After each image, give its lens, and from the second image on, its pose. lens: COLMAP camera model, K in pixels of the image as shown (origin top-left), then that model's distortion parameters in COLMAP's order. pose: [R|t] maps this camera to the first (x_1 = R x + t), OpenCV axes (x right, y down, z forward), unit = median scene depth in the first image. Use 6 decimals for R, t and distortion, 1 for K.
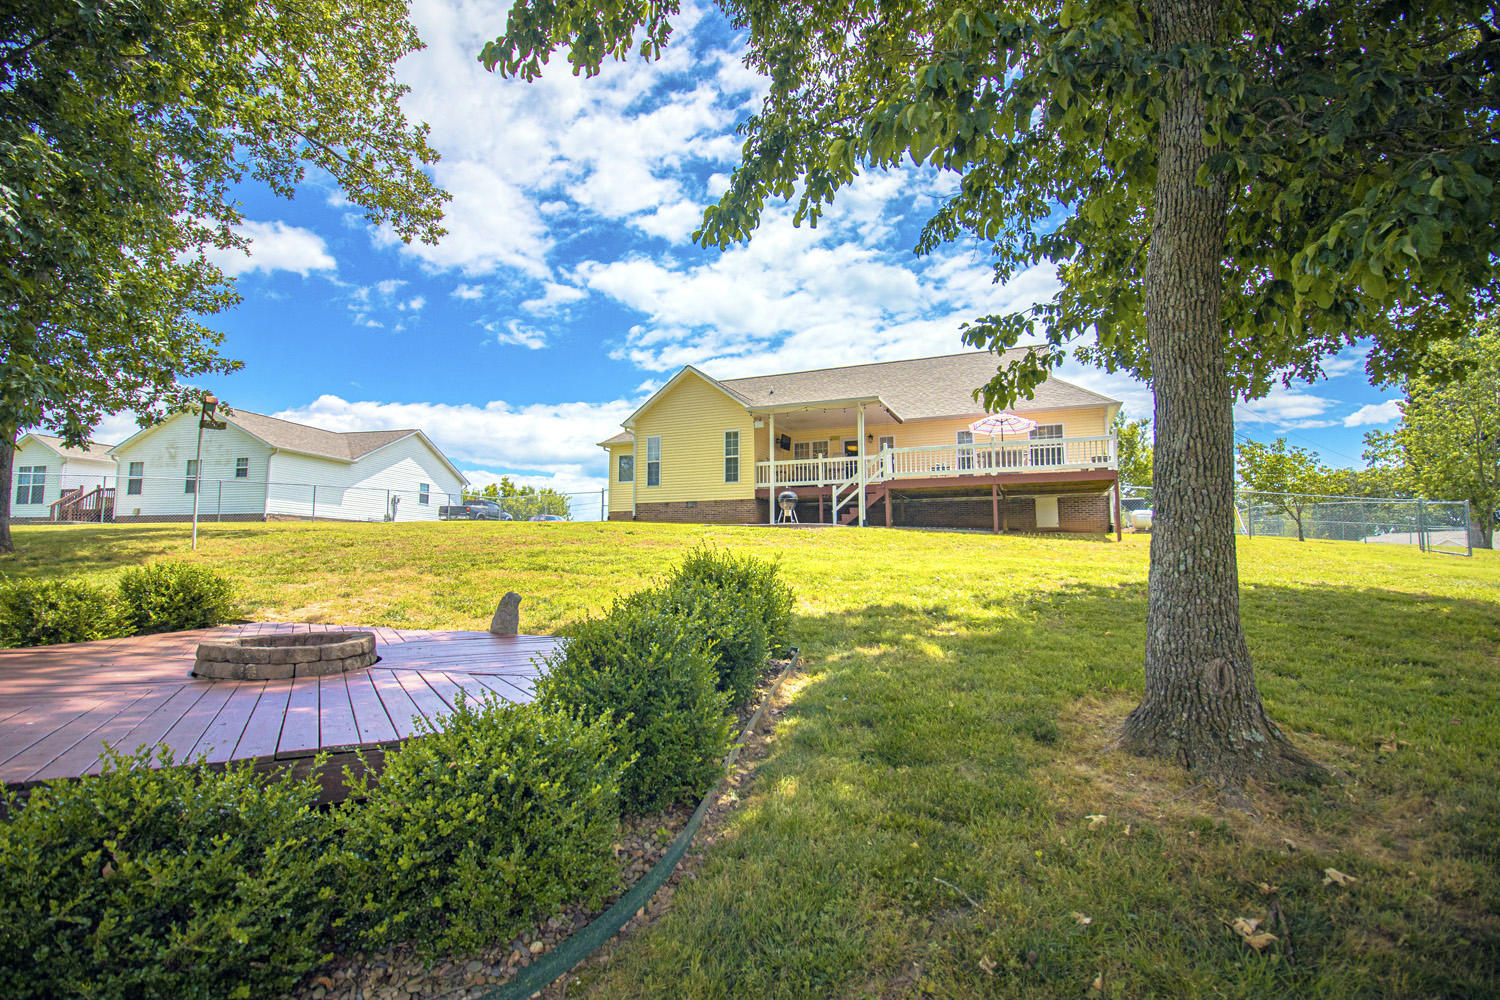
lens RADIAL K [[699.7, 0, 754.5], [0, 699.7, 495.5], [0, 0, 1]] dist [-0.008282, -0.005389]
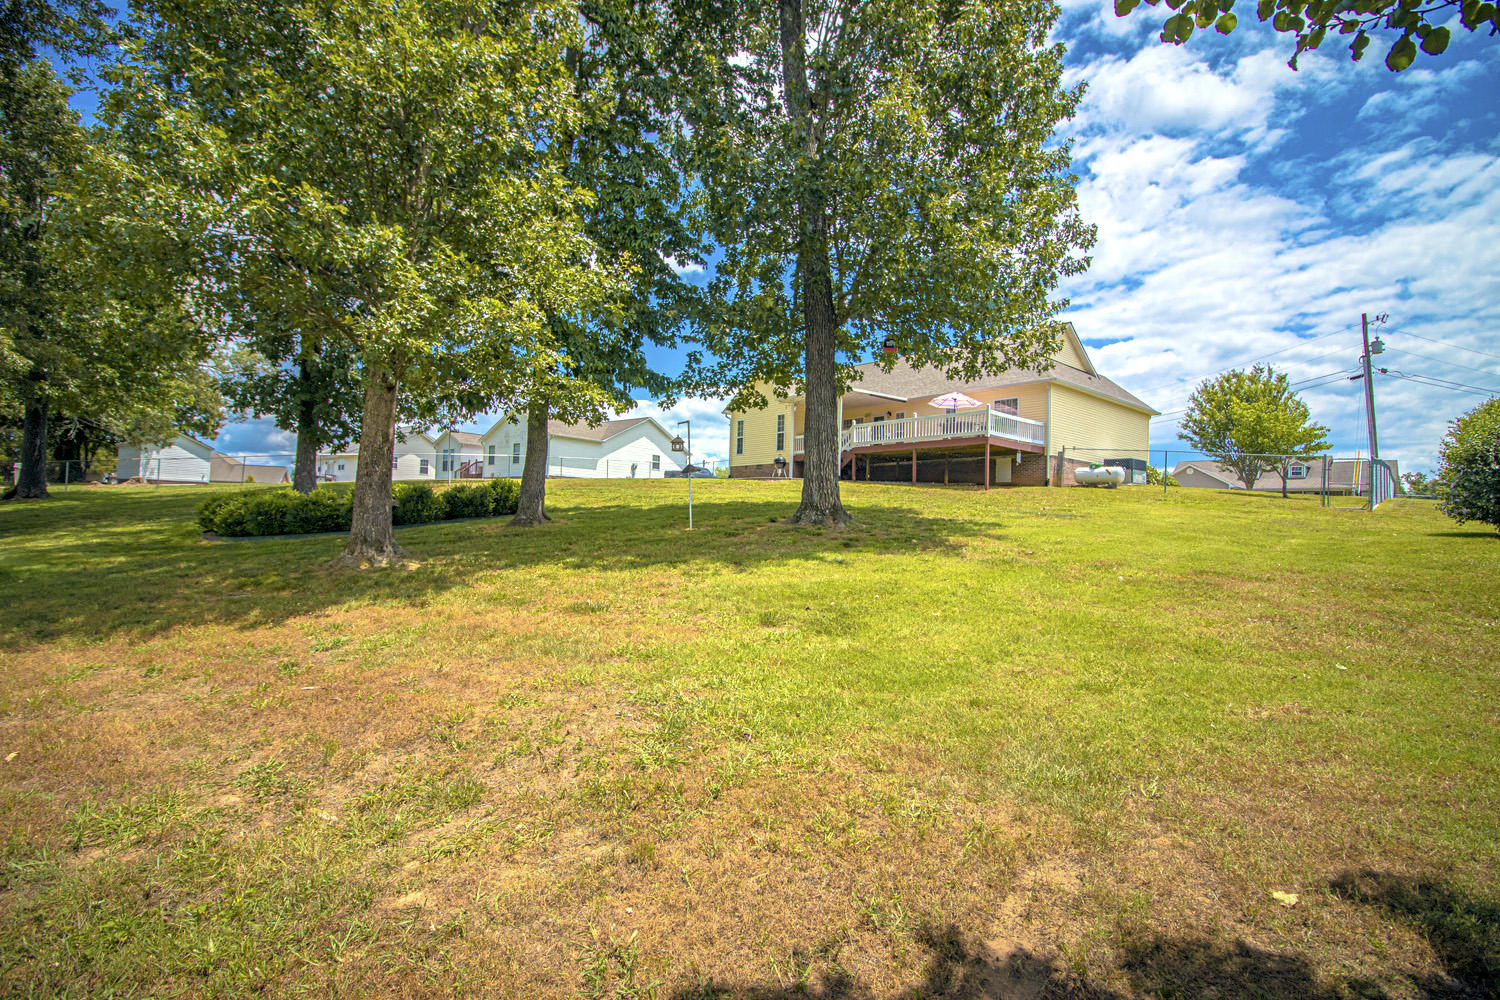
lens RADIAL K [[699.7, 0, 754.5], [0, 699.7, 495.5], [0, 0, 1]] dist [-0.008282, -0.005389]
pose [[0.887076, 0.009294, -0.461531, 0.570840], [0.012008, 0.998994, 0.043196, 0.009463], [0.461468, -0.043860, 0.886072, -0.282802]]
